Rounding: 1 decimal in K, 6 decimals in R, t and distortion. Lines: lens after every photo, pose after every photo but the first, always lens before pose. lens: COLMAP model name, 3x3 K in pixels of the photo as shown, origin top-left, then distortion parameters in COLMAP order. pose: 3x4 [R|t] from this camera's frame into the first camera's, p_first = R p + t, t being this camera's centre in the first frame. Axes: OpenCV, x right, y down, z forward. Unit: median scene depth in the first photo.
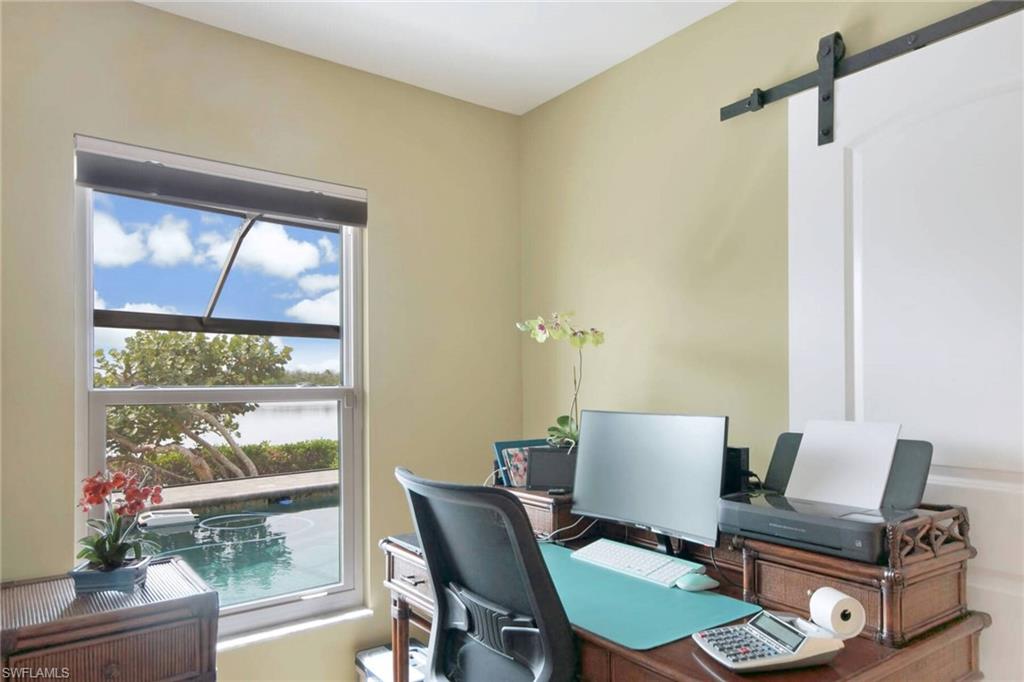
lens RADIAL K [[688.9, 0, 513.3], [0, 688.9, 381.8], [0, 0, 1]] dist [0.028893, 0.002135]
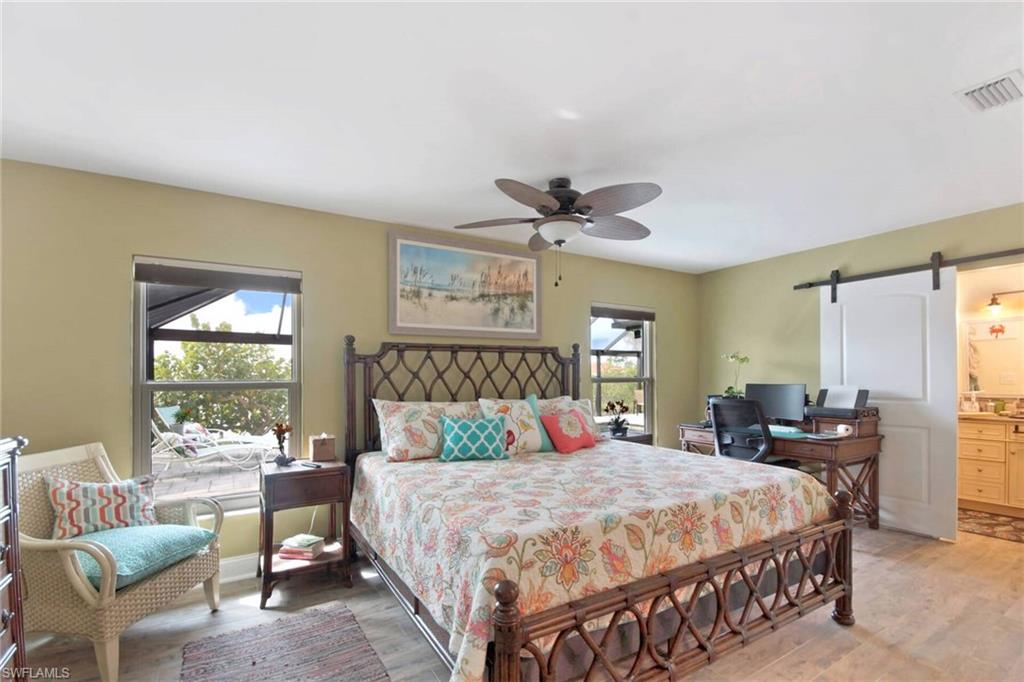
lens RADIAL K [[453.1, 0, 500.9], [0, 453.1, 384.3], [0, 0, 1]] dist [-0.004646, -0.000452]
pose [[0.992627, -0.002277, -0.121191, -0.906283], [0.004012, 0.999893, 0.014072, 0.011562], [0.121146, -0.014454, 0.992529, -1.399172]]
